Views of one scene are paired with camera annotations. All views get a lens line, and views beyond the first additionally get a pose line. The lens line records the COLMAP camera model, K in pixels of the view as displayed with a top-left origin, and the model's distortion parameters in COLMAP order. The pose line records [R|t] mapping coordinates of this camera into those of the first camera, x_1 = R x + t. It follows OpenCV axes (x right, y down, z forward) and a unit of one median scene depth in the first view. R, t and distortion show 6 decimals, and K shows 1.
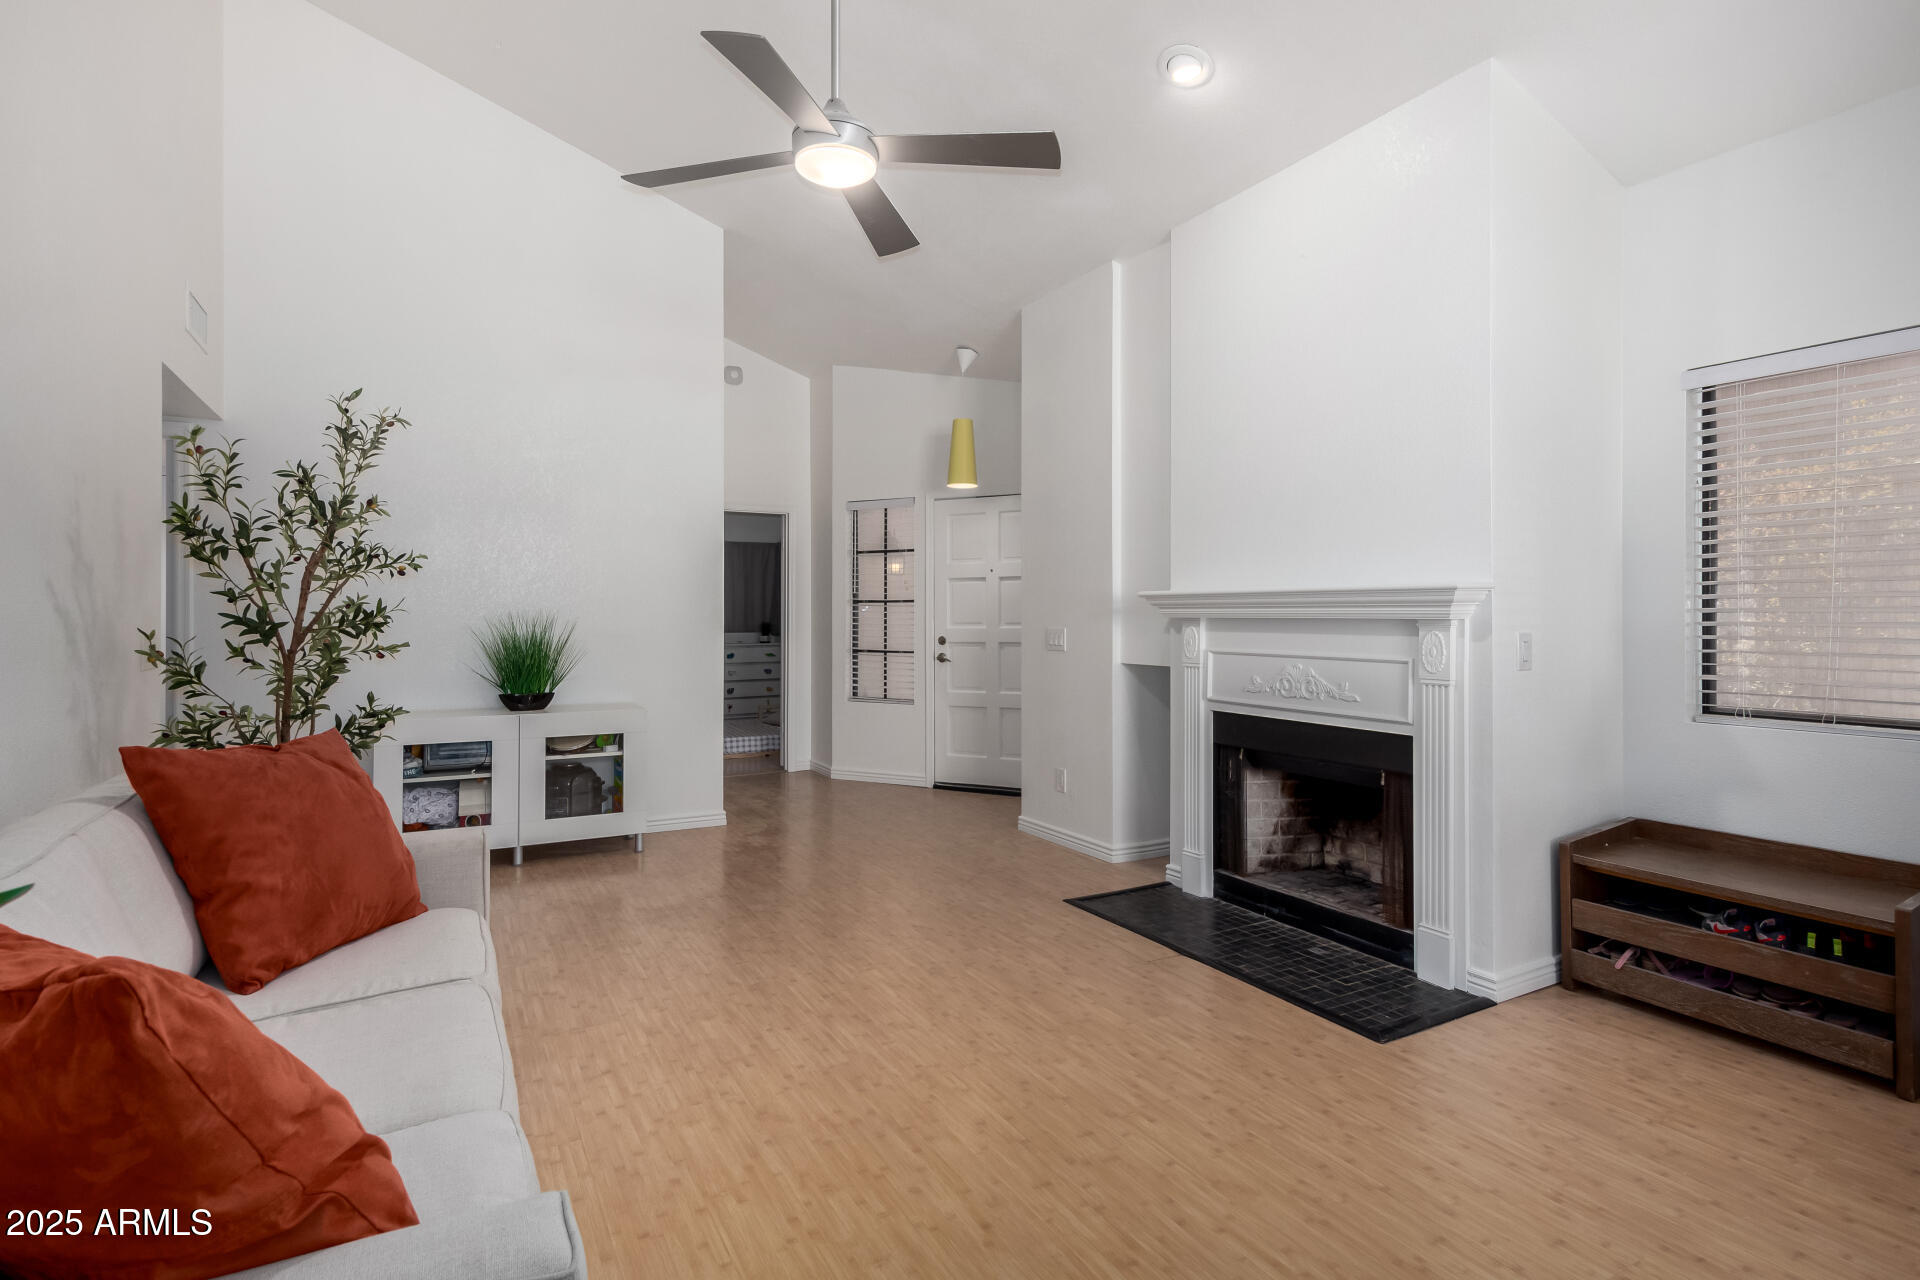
lens RADIAL K [[950.6, 0, 970.9], [0, 950.6, 625.1], [0, 0, 1]] dist [0.012740, -0.000478]
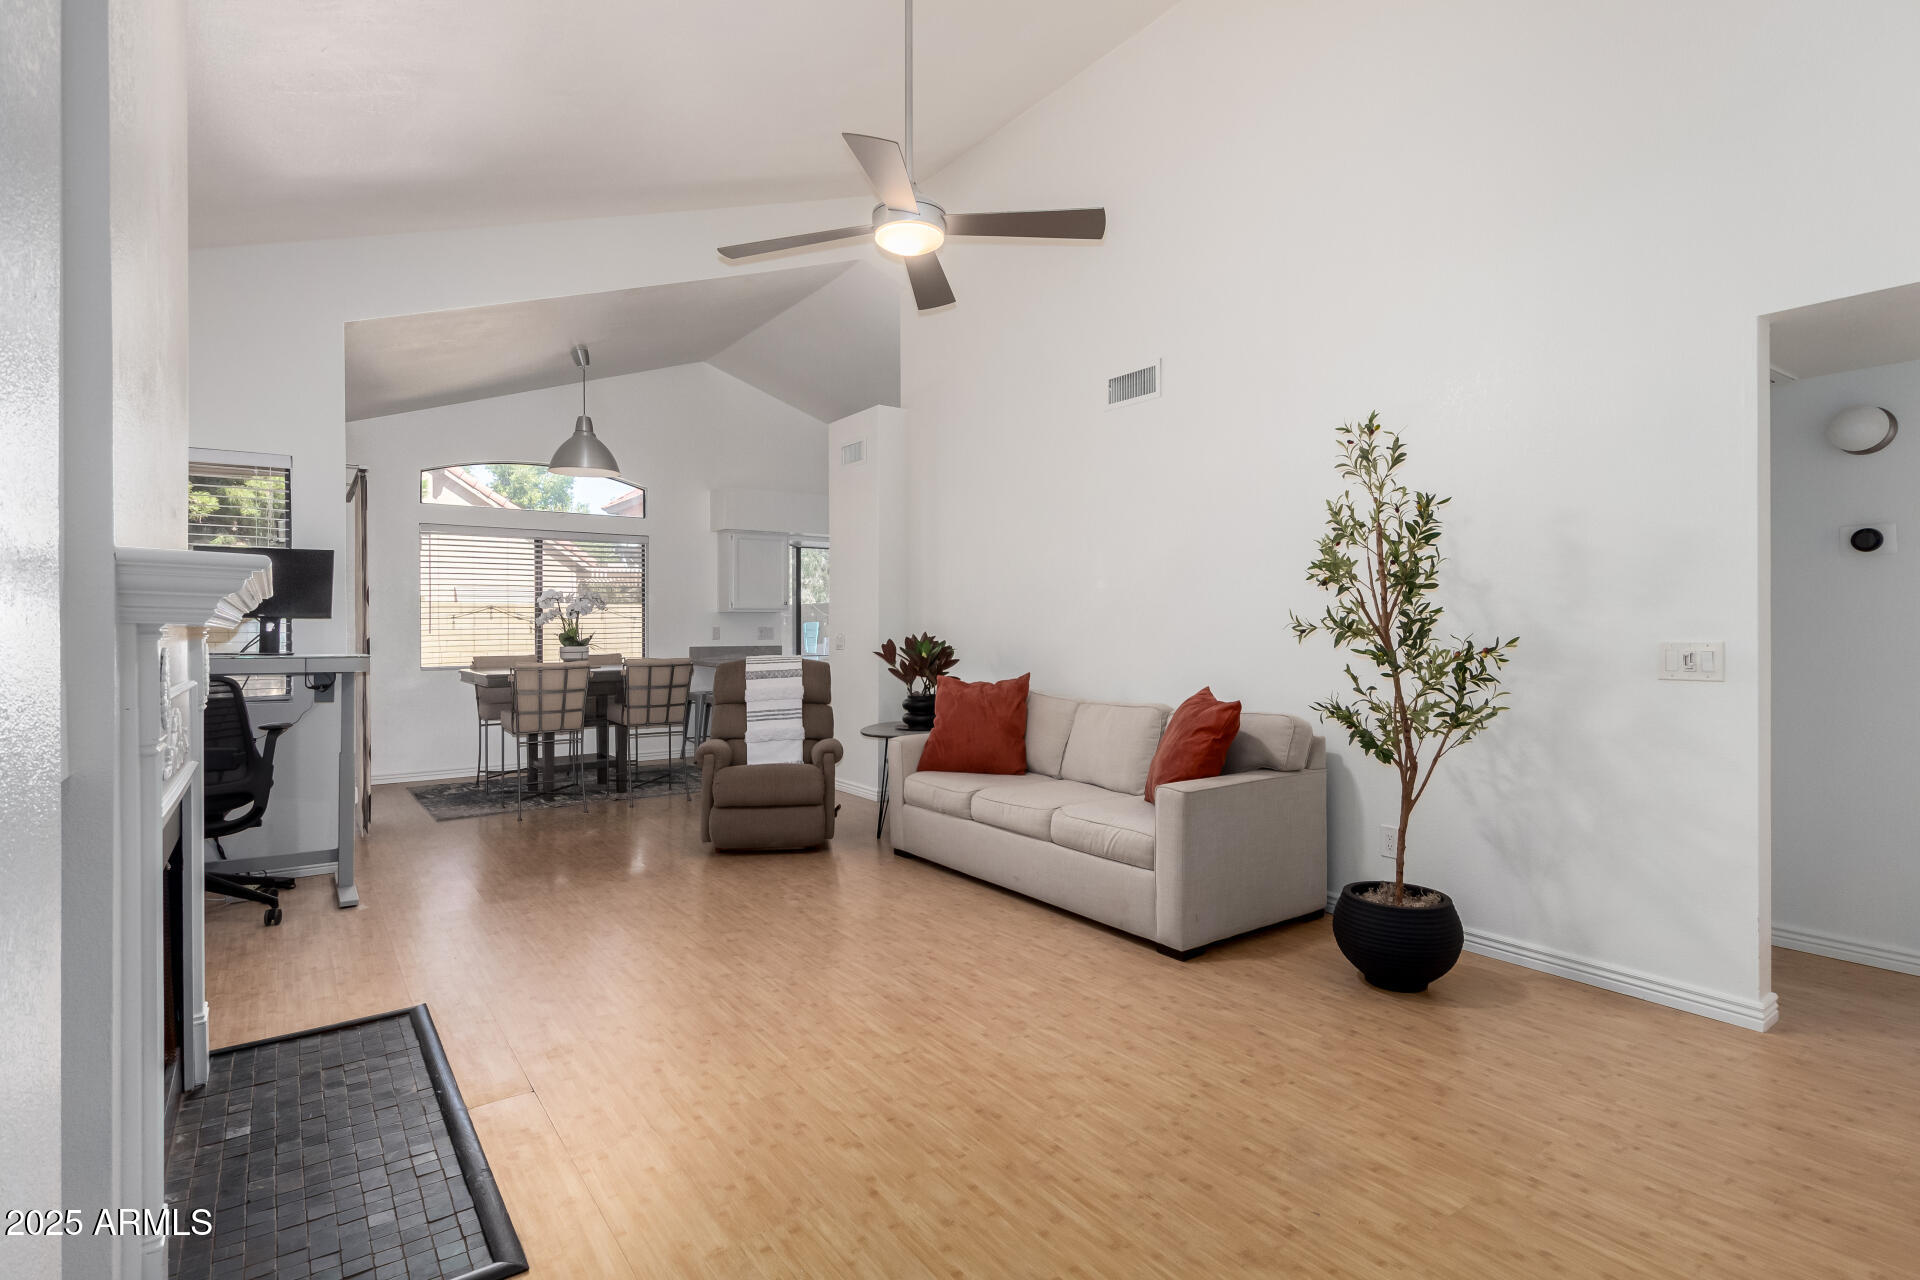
lens RADIAL K [[950.6, 0, 970.9], [0, 950.6, 625.1], [0, 0, 1]] dist [0.012740, -0.000478]
pose [[-0.993720, 0.003118, -0.111848, -0.071931], [0.002518, 0.999982, 0.005511, -0.013346], [0.111863, 0.005195, -0.993710, 1.818013]]
